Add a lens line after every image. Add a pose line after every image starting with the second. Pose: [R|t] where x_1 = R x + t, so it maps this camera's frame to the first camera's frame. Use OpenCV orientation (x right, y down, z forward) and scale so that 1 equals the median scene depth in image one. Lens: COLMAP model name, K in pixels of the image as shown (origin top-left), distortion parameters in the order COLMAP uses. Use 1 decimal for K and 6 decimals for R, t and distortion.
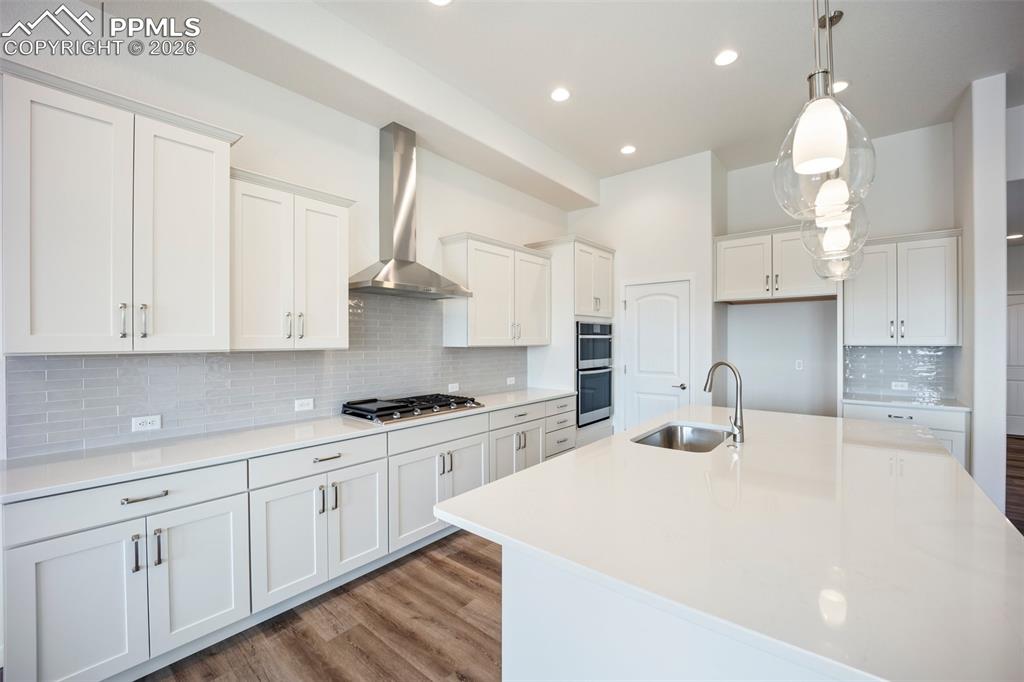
lens RADIAL K [[420.6, 0, 502.8], [0, 420.6, 342.5], [0, 0, 1]] dist [-0.021835, -0.000289]
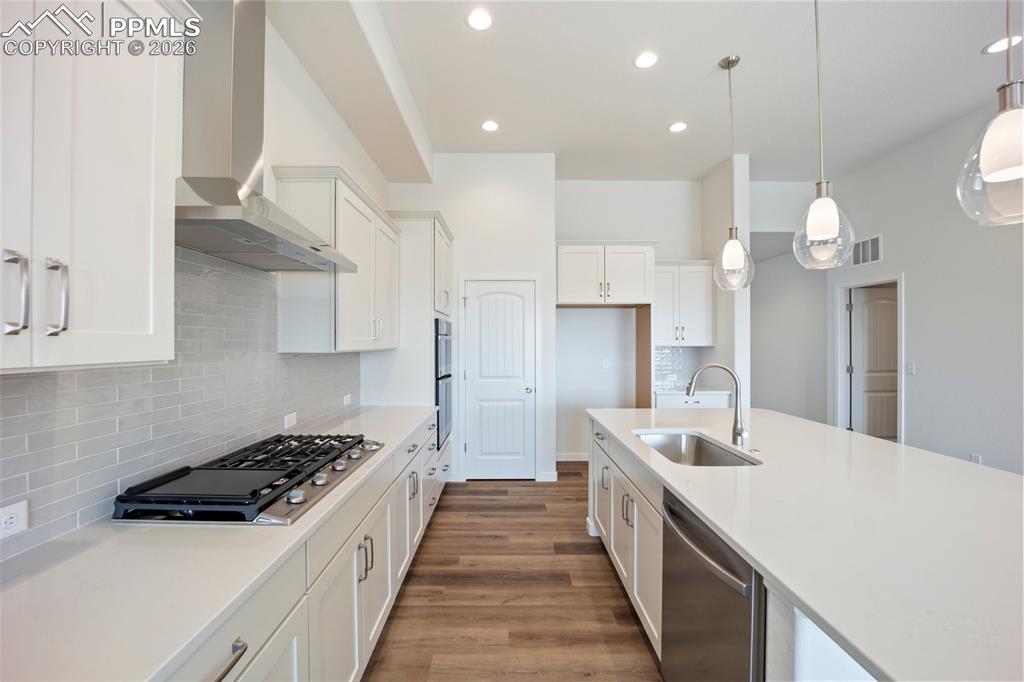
lens RADIAL K [[420.6, 0, 514.3], [0, 420.6, 342.5], [0, 0, 1]] dist [-0.021835, -0.000289]
pose [[0.757891, 0.001011, 0.652380, -0.324136], [0.001479, 0.999994, -0.003268, -0.002184], [-0.652379, 0.003442, 0.757885, 0.405811]]
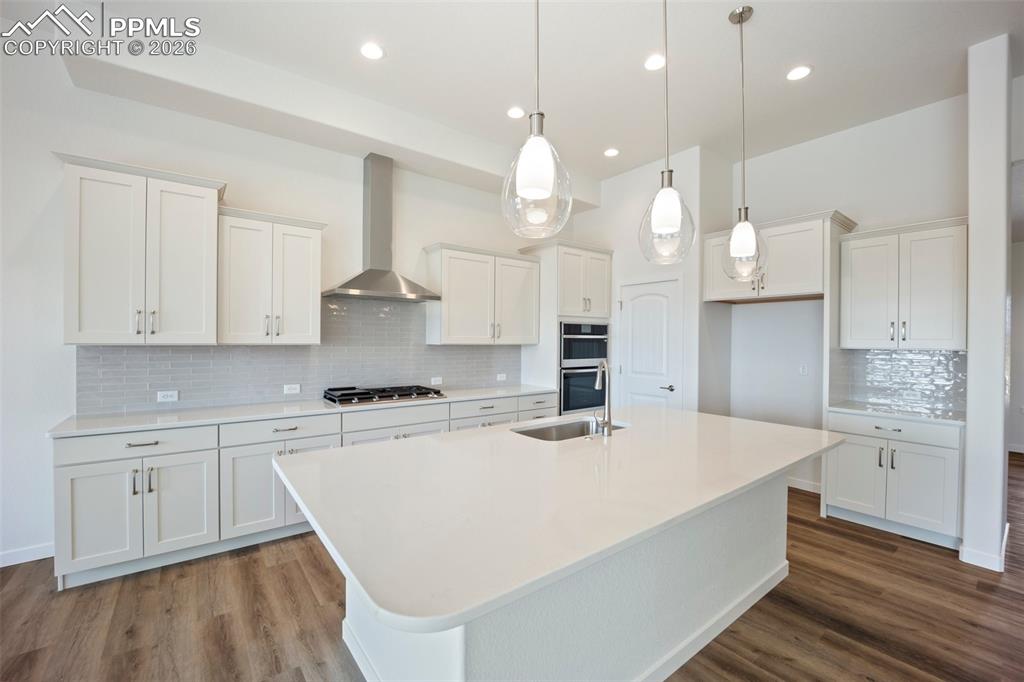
lens RADIAL K [[420.6, 0, 493.0], [0, 420.6, 341.6], [0, 0, 1]] dist [-0.021835, -0.000289]
pose [[0.974204, 0.011784, -0.225359, 0.344333], [-0.011705, 0.999930, 0.001688, -0.001311], [0.225364, 0.000993, 0.974274, -0.072133]]
